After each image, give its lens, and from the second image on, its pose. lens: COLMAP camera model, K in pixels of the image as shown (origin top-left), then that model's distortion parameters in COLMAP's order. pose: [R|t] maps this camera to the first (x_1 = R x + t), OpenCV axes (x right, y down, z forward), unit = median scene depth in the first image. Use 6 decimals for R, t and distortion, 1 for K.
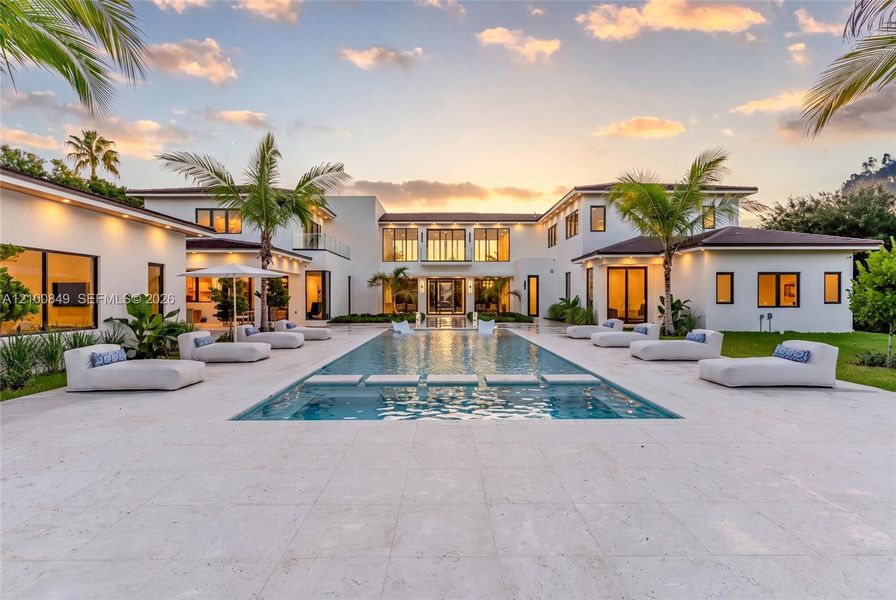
lens RADIAL K [[430.5, 0, 450.5], [0, 430.5, 301.8], [0, 0, 1]] dist [-0.001401, 0.002651]
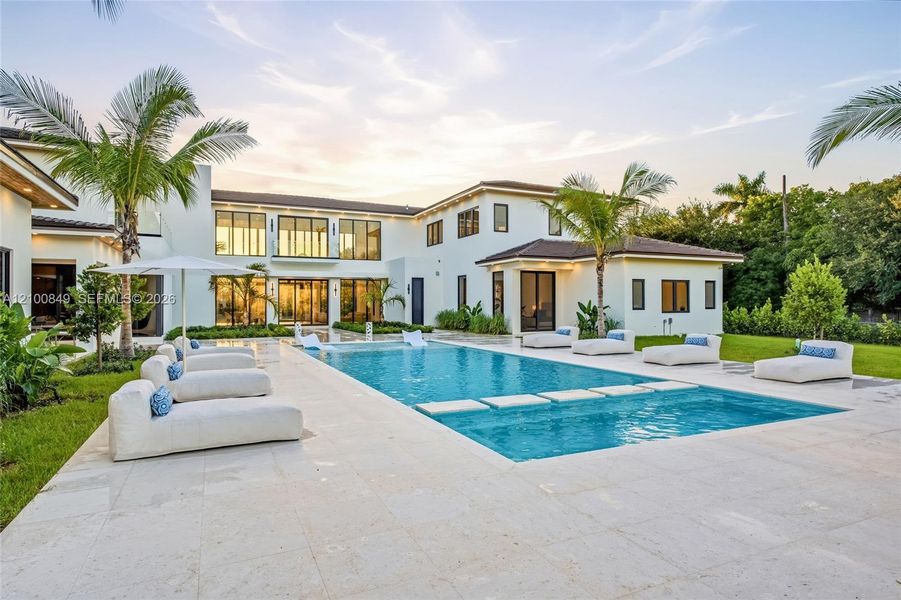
lens RADIAL K [[515.7, 0, 456.1], [0, 515.7, 300.9], [0, 0, 1]] dist [-0.000702, -0.001807]
pose [[0.908793, 0.000589, 0.417248, -0.193734], [0.005406, 0.999898, -0.013188, -0.001455], [-0.417213, 0.014241, 0.908697, 0.036245]]
